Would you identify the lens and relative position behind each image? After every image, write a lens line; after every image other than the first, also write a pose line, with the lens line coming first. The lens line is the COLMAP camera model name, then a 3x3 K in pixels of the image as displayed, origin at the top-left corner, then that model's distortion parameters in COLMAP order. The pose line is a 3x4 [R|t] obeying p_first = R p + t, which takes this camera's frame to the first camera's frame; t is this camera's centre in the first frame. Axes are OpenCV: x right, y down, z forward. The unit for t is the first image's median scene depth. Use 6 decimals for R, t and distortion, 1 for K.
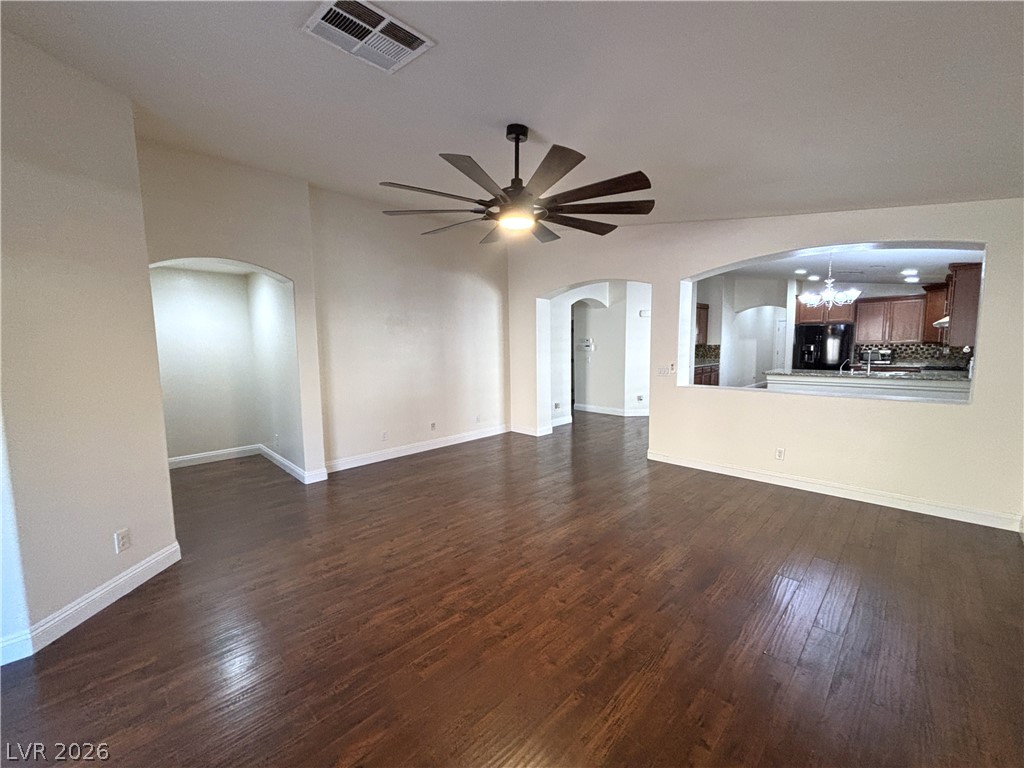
lens RADIAL K [[410.1, 0, 511.8], [0, 410.1, 382.6], [0, 0, 1]] dist [0.000678, 0.001196]
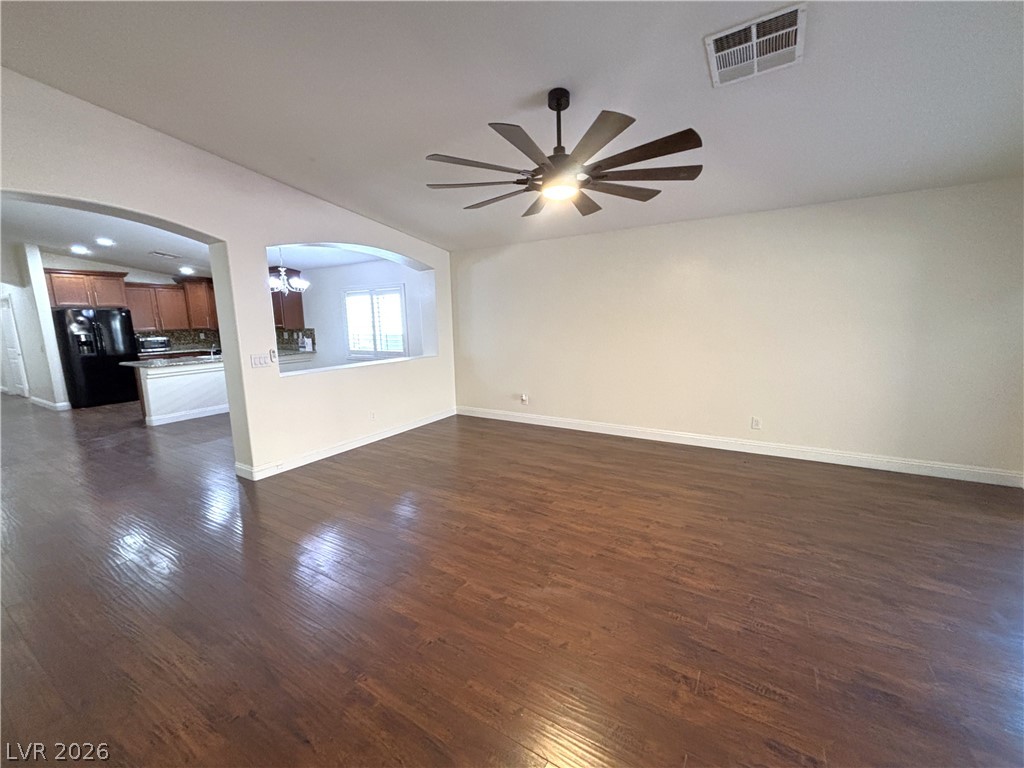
lens RADIAL K [[410.1, 0, 513.7], [0, 410.1, 383.0], [0, 0, 1]] dist [0.000678, 0.001196]
pose [[-0.243372, -0.135128, 0.960474, -0.698036], [0.118216, 0.978733, 0.167651, -0.085975], [-0.962702, 0.154345, -0.222221, 1.001278]]
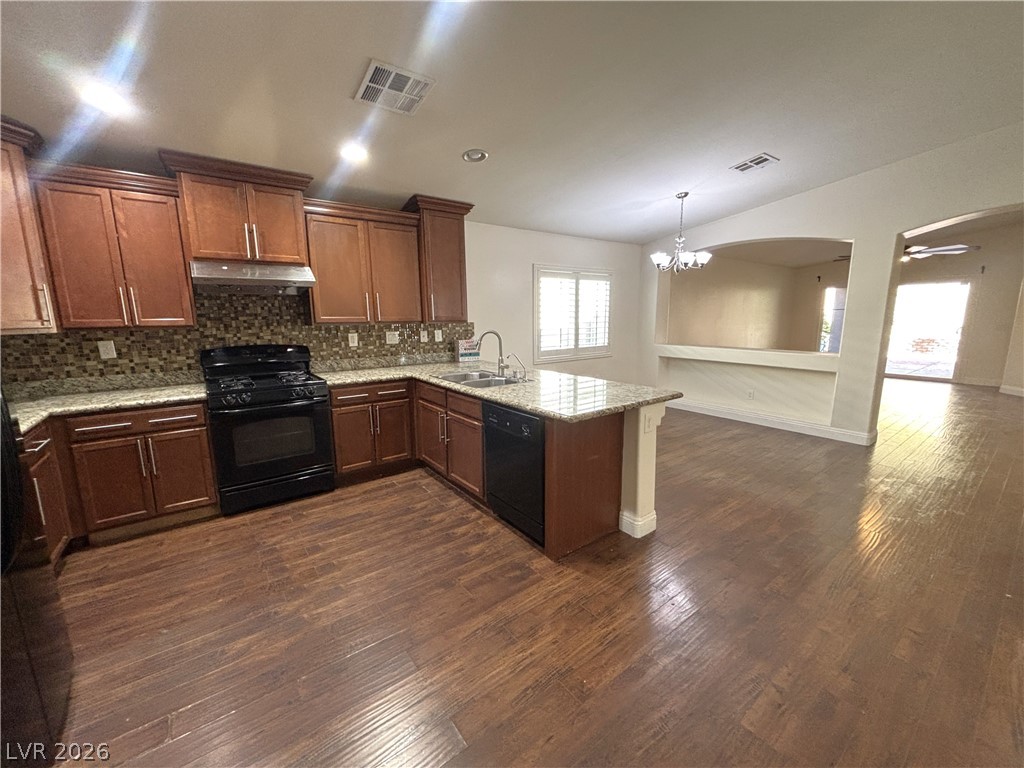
lens RADIAL K [[410.1, 0, 517.7], [0, 410.1, 382.0], [0, 0, 1]] dist [0.000678, 0.001196]
pose [[-0.991550, -0.001054, 0.129719, 1.448192], [0.032626, 0.965797, 0.257239, -0.278480], [-0.125553, 0.259298, -0.957602, 2.801623]]
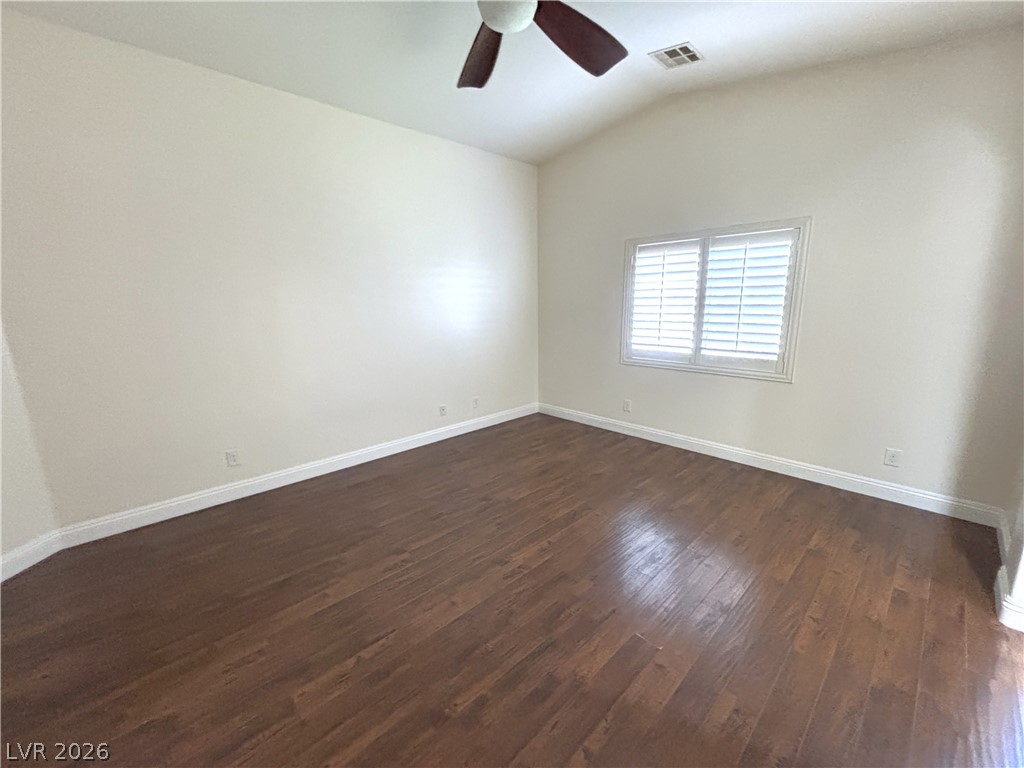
lens RADIAL K [[410.1, 0, 518.6], [0, 410.1, 384.0], [0, 0, 1]] dist [0.000678, 0.001196]
pose [[0.000969, -0.197413, 0.980320, 0.367075], [0.112962, 0.974067, 0.196043, -0.167678], [-0.993599, 0.110549, 0.023244, 1.628197]]
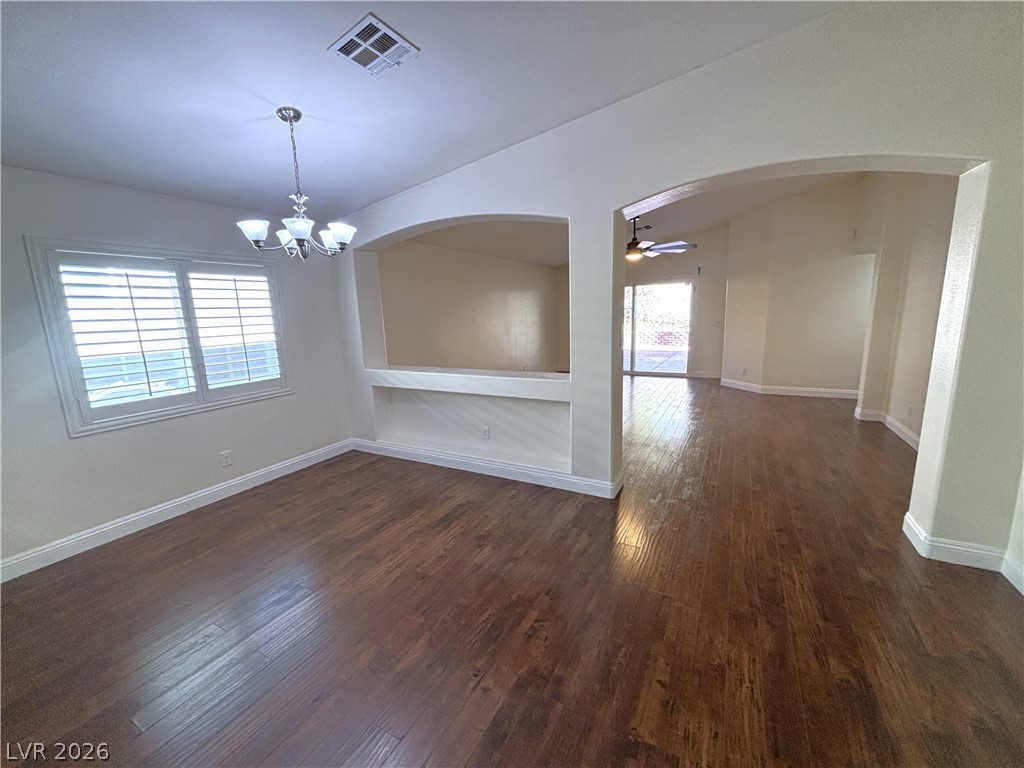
lens RADIAL K [[410.1, 0, 515.0], [0, 410.1, 380.4], [0, 0, 1]] dist [0.000678, 0.001196]
pose [[-0.954906, 0.093237, -0.281891, 1.008774], [0.016952, 0.964987, 0.261749, -0.239638], [0.296425, 0.245167, -0.923052, 2.256929]]
